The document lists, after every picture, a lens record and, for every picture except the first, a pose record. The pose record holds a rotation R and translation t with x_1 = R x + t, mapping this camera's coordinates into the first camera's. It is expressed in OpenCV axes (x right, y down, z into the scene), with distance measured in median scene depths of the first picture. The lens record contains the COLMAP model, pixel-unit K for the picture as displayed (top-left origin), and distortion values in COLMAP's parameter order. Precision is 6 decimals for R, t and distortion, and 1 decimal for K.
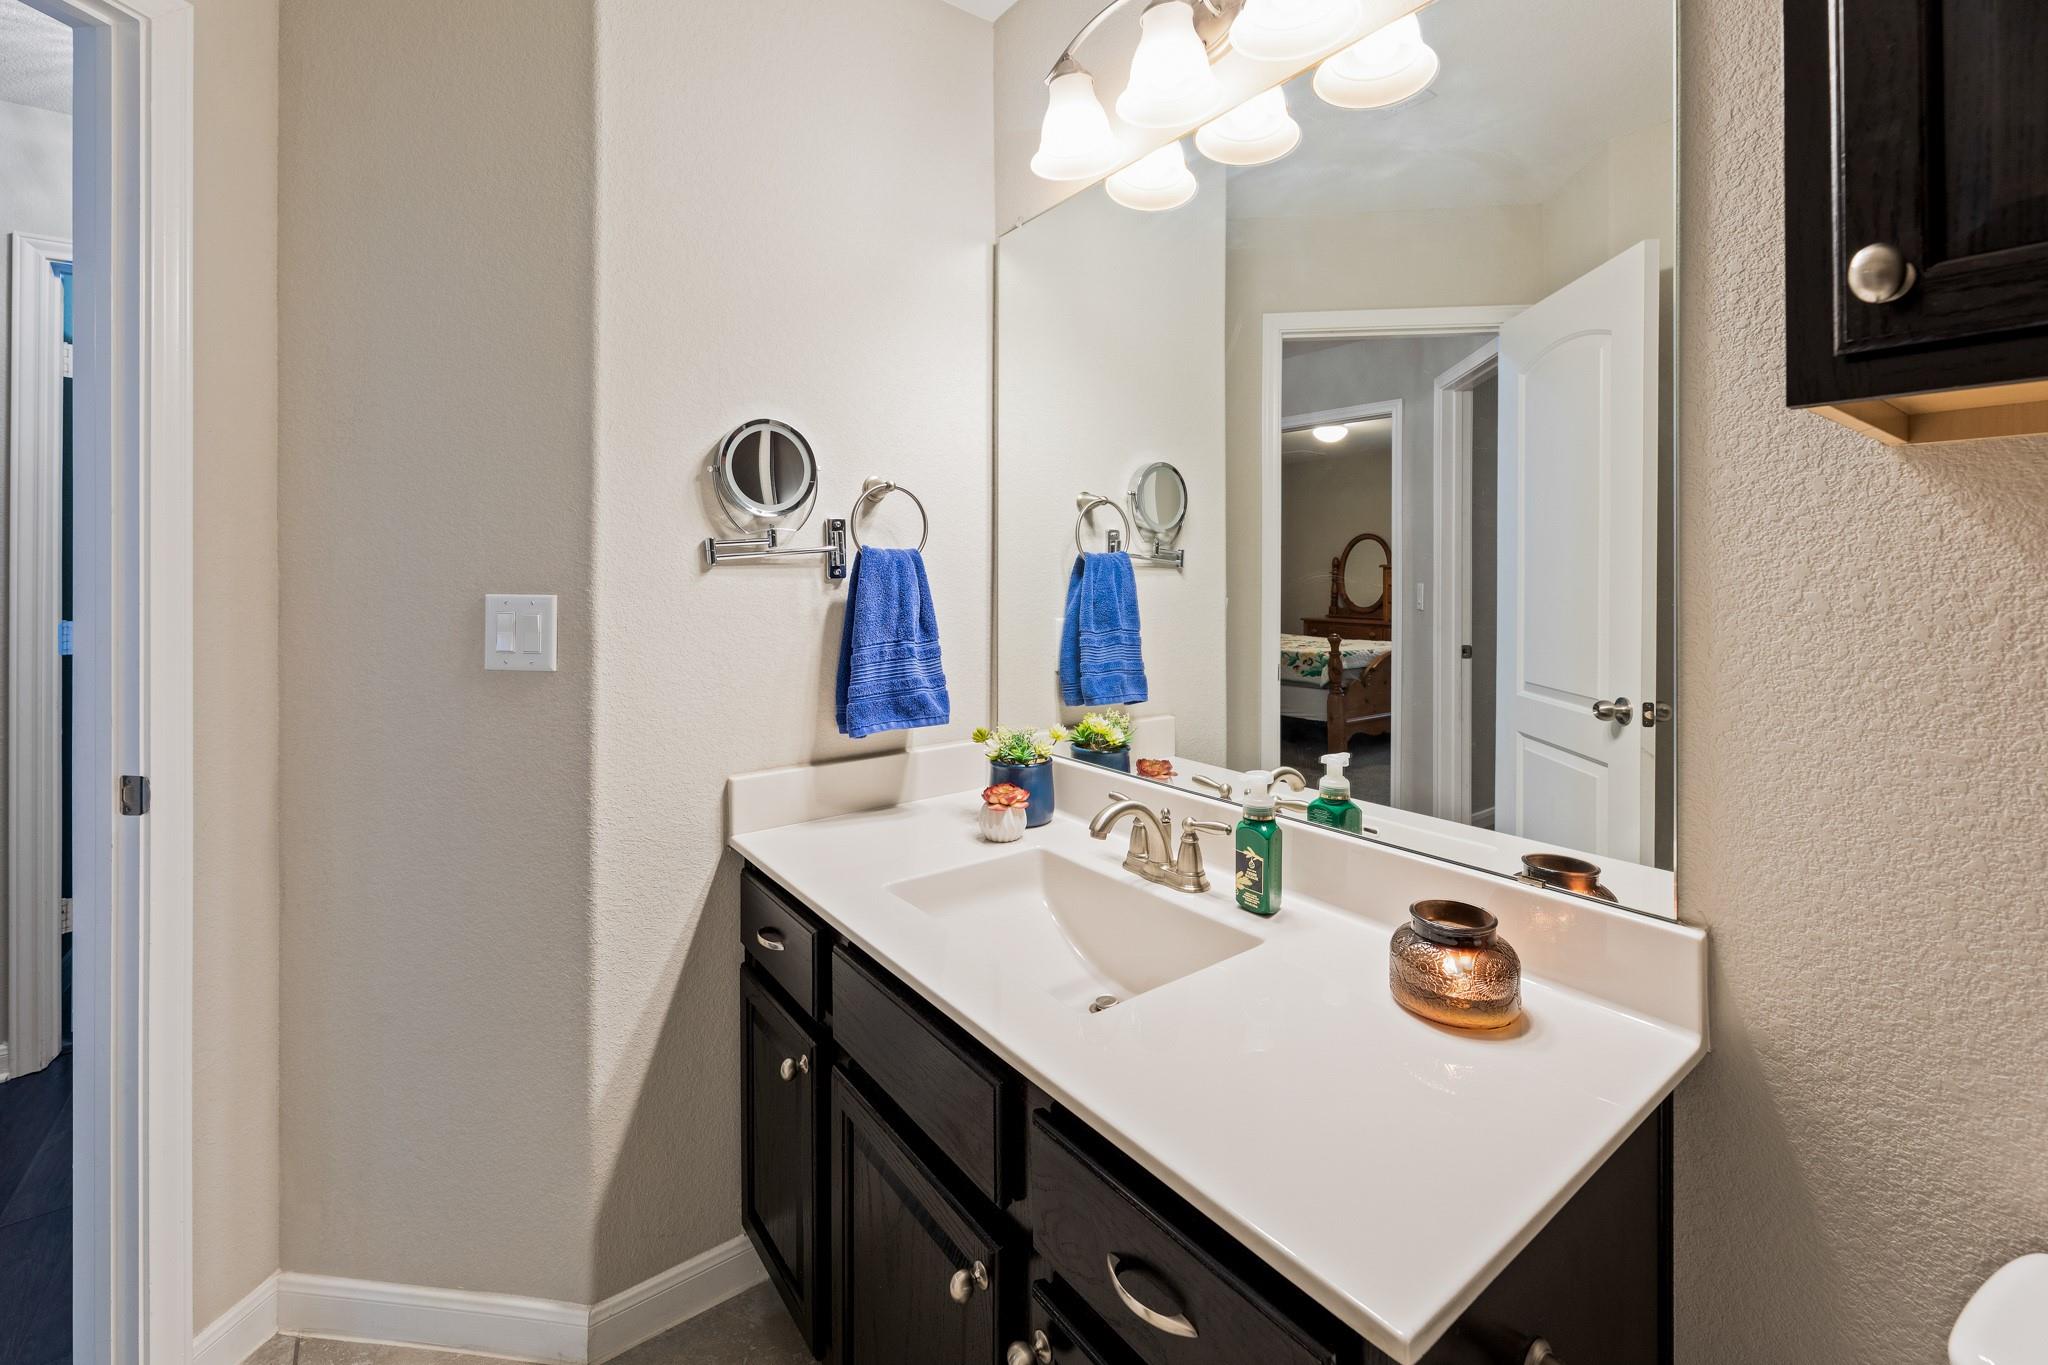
lens RADIAL K [[869.2, 0, 1018.5], [0, 869.2, 580.7], [0, 0, 1]] dist [-0.000133, 0.000145]
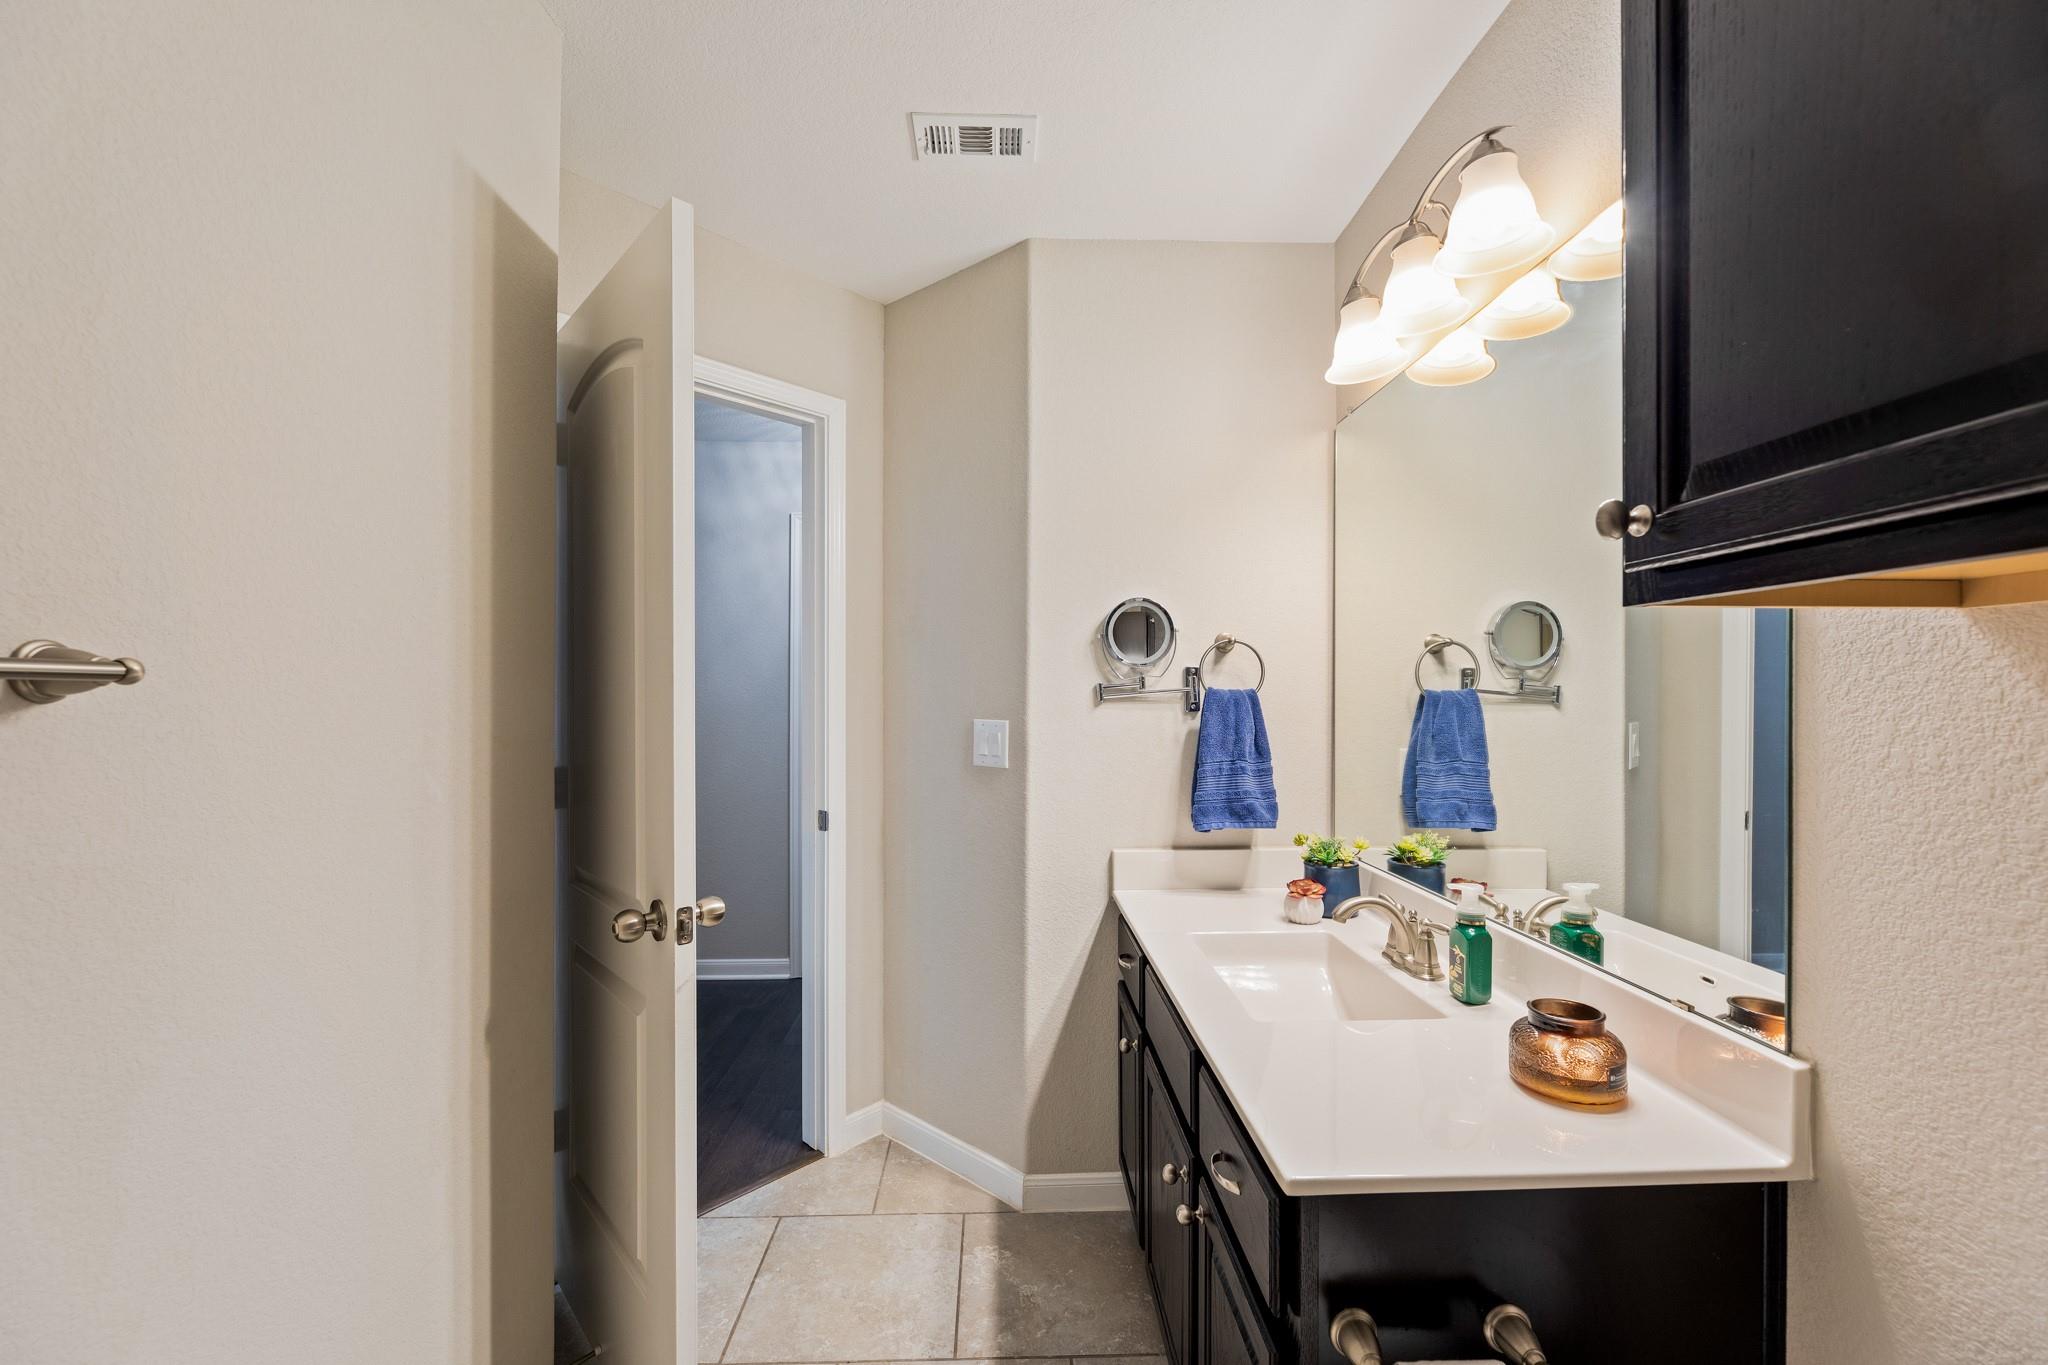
lens RADIAL K [[852.1, 0, 997.6], [0, 852.1, 718.6], [0, 0, 1]] dist [0.001465, 0.000119]
pose [[0.803427, 0.019061, -0.595098, 0.351677], [-0.006824, 0.999717, 0.022808, -0.020884], [0.595364, -0.014264, 0.803330, -0.242305]]
